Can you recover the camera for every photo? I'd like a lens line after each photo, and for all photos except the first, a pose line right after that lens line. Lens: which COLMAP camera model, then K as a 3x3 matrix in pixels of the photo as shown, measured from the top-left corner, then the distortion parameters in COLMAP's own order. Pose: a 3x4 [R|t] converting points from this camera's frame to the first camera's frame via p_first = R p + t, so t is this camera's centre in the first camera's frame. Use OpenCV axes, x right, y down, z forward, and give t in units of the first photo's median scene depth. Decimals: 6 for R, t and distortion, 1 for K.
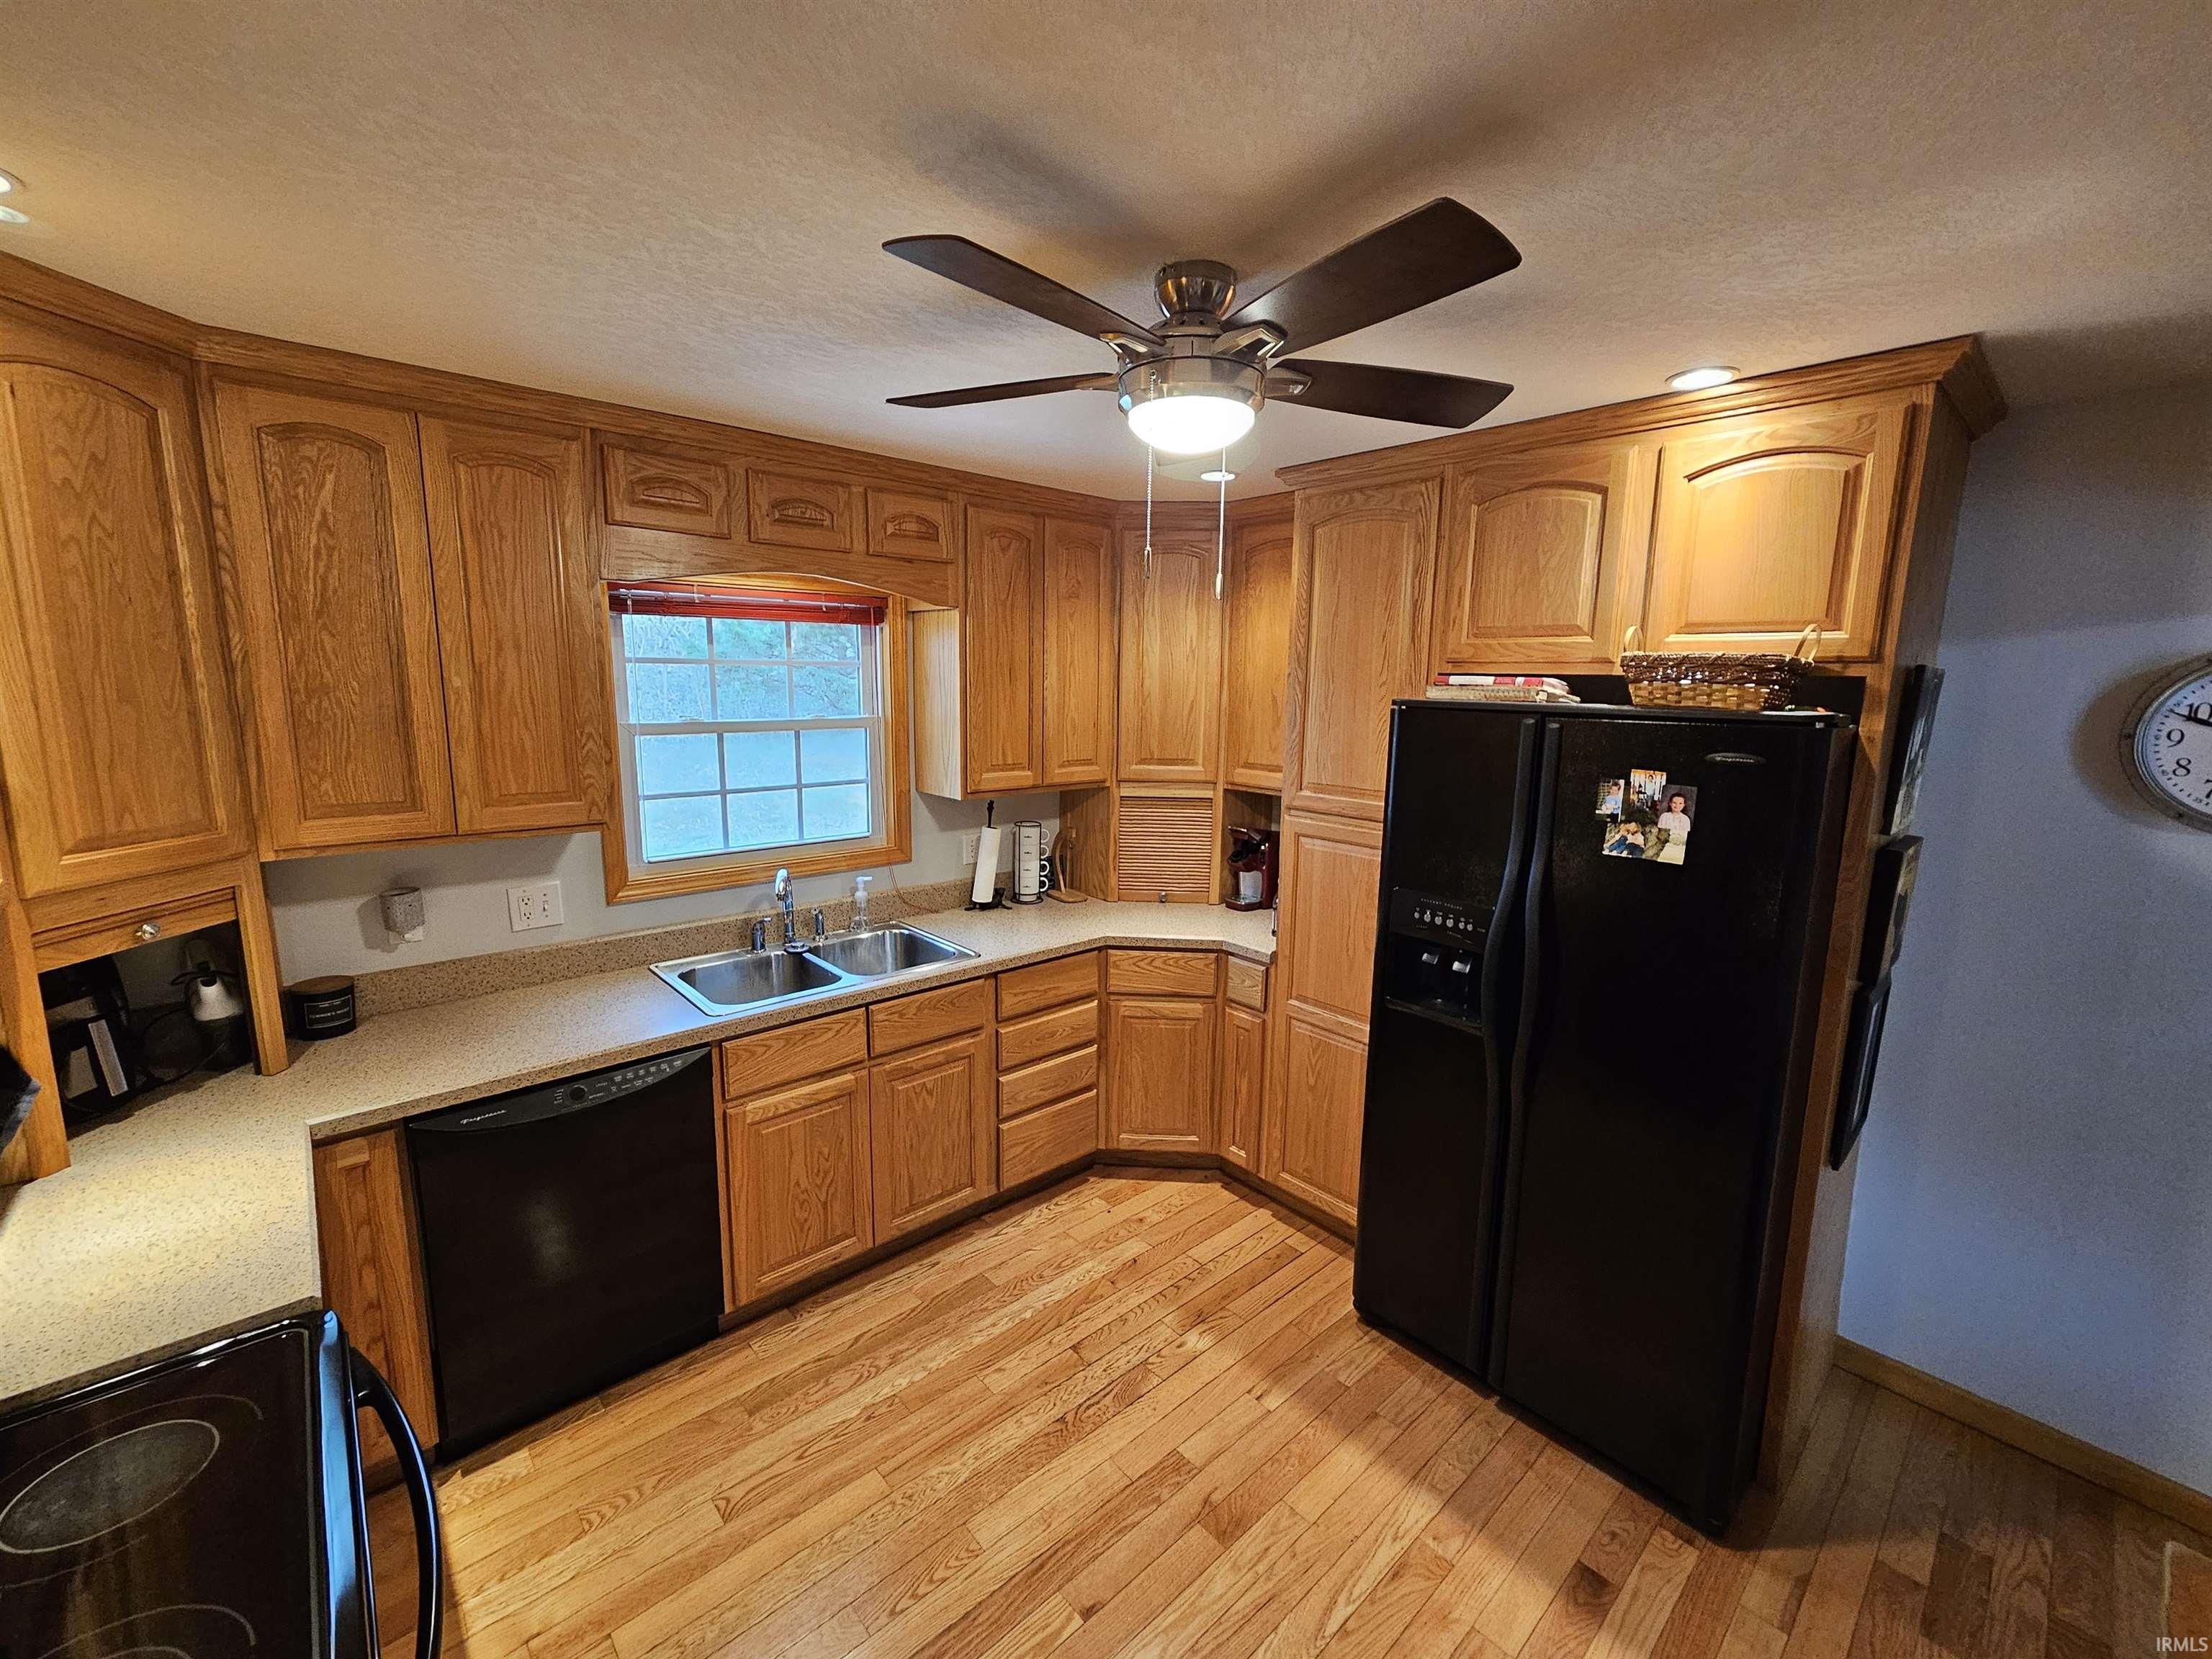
lens RADIAL K [[915.6, 0, 1118.0], [0, 915.6, 817.1], [0, 0, 1]] dist [0.002624, -0.000145]
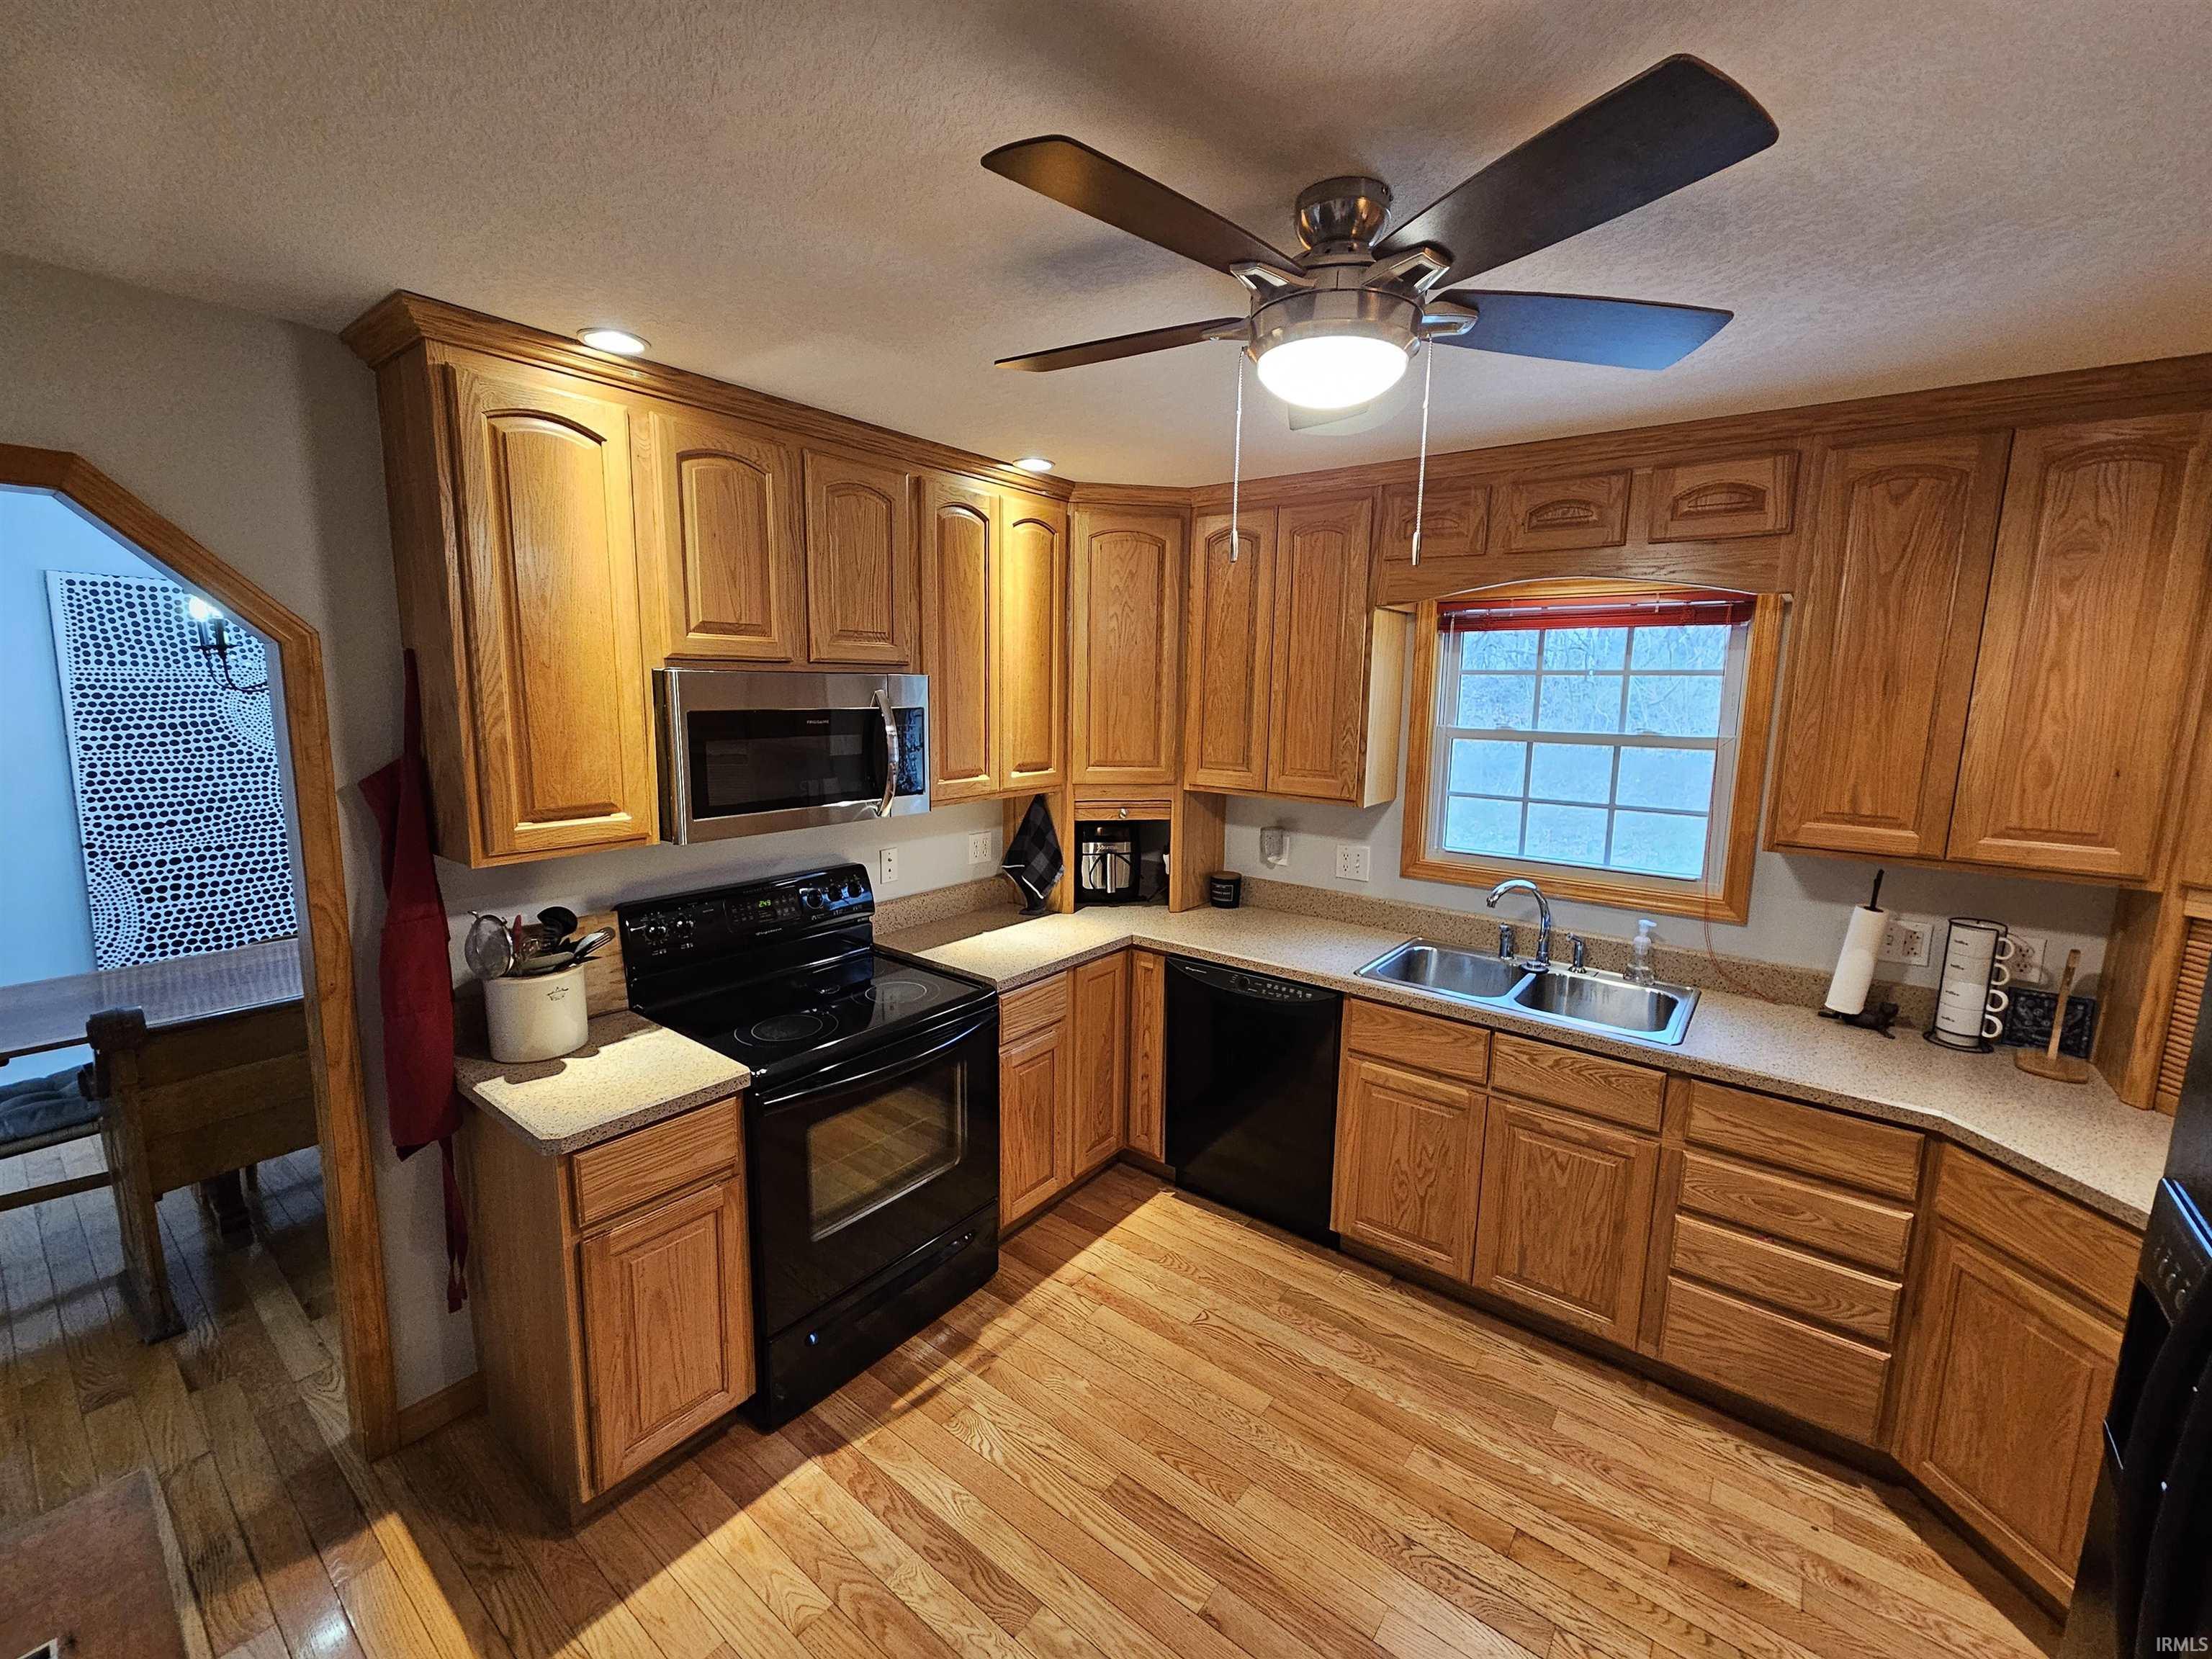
lens RADIAL K [[912.6, 0, 1113.5], [0, 912.6, 818.5], [0, 0, 1]] dist [0.002468, -0.000051]
pose [[0.175677, 0.133686, -0.975328, 0.497139], [-0.165720, 0.980614, 0.104561, -0.038335], [0.970399, 0.143263, 0.194426, 0.367857]]
